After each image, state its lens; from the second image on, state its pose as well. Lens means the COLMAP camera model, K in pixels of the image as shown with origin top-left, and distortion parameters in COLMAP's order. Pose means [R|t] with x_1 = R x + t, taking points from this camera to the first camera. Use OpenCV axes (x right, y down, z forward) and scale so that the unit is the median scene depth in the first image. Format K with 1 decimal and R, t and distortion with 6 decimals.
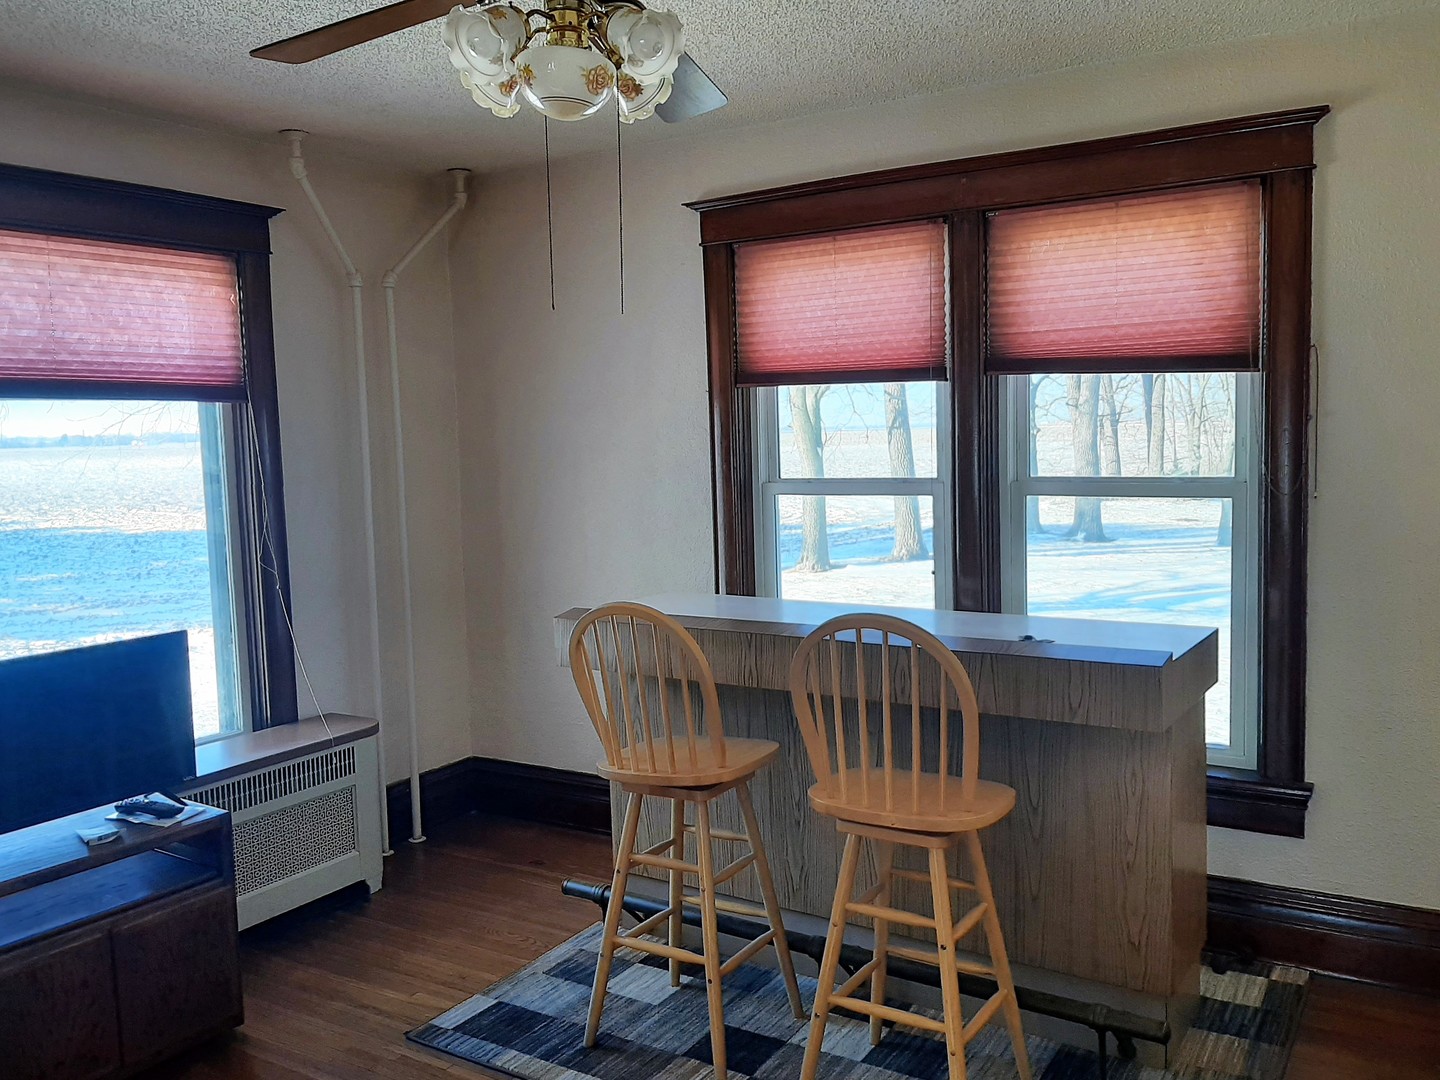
lens RADIAL K [[1189.6, 0, 722.0], [0, 1189.6, 537.7], [0, 0, 1]] dist [0.024391, -0.022054]
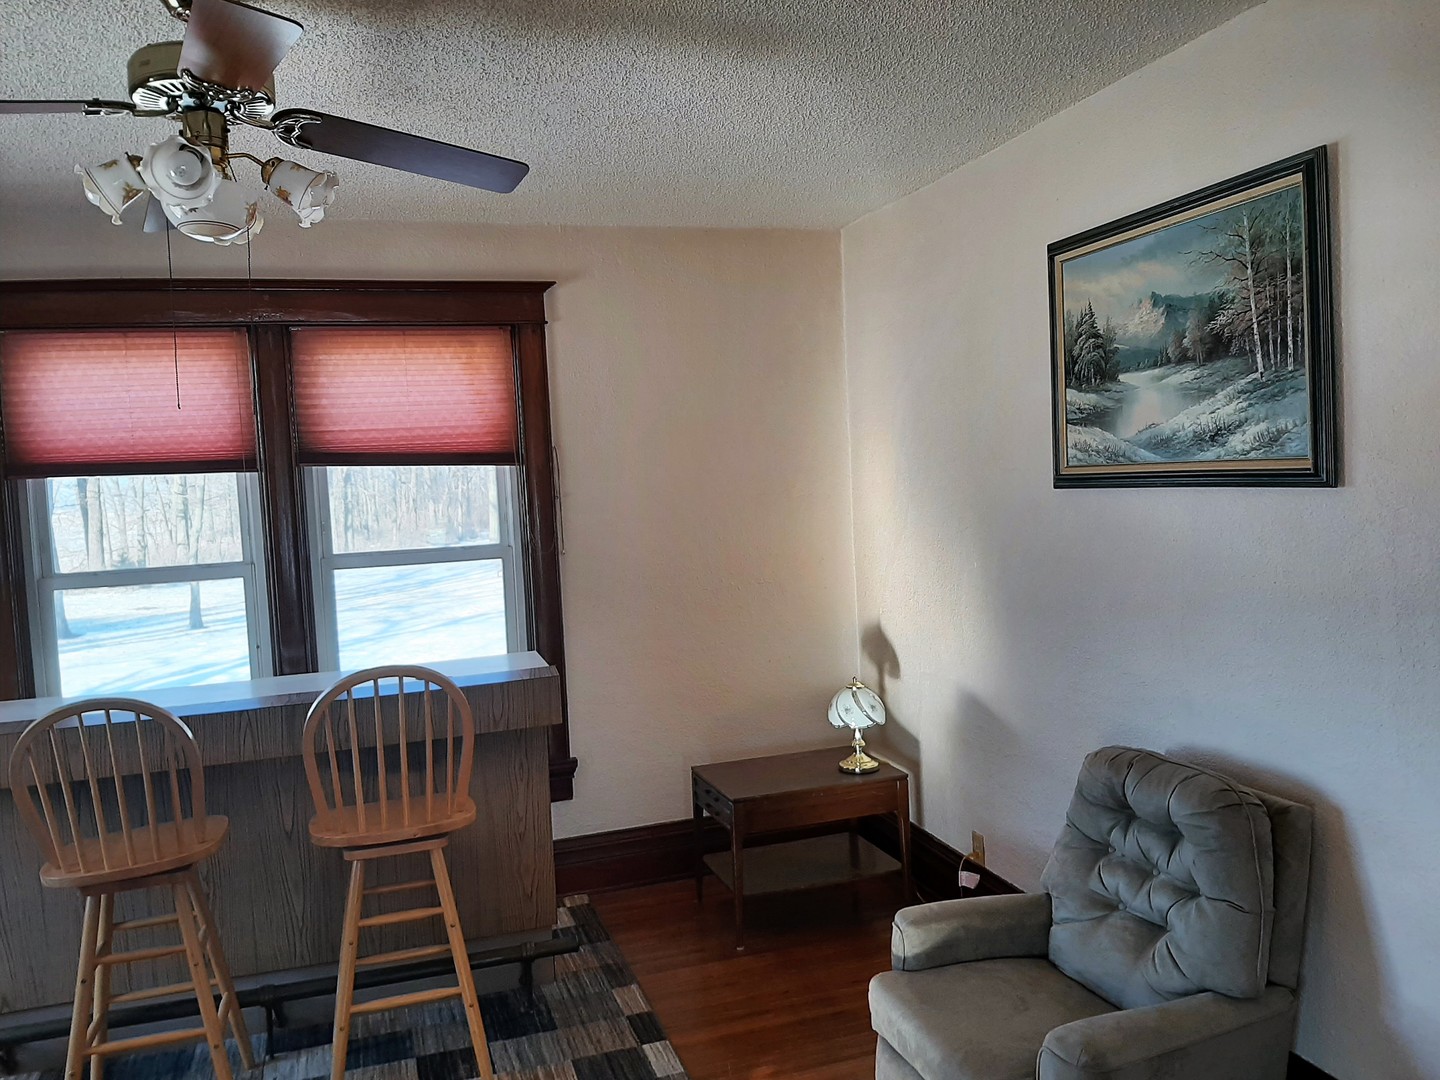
lens RADIAL K [[1144.8, 0, 721.9], [0, 1144.8, 550.7], [0, 0, 1]] dist [0.021618, -0.042141]
pose [[0.637669, -0.055475, 0.768310, -0.381264], [0.103176, 0.994567, -0.013820, 0.000554], [-0.763369, 0.088083, 0.639929, -0.009000]]
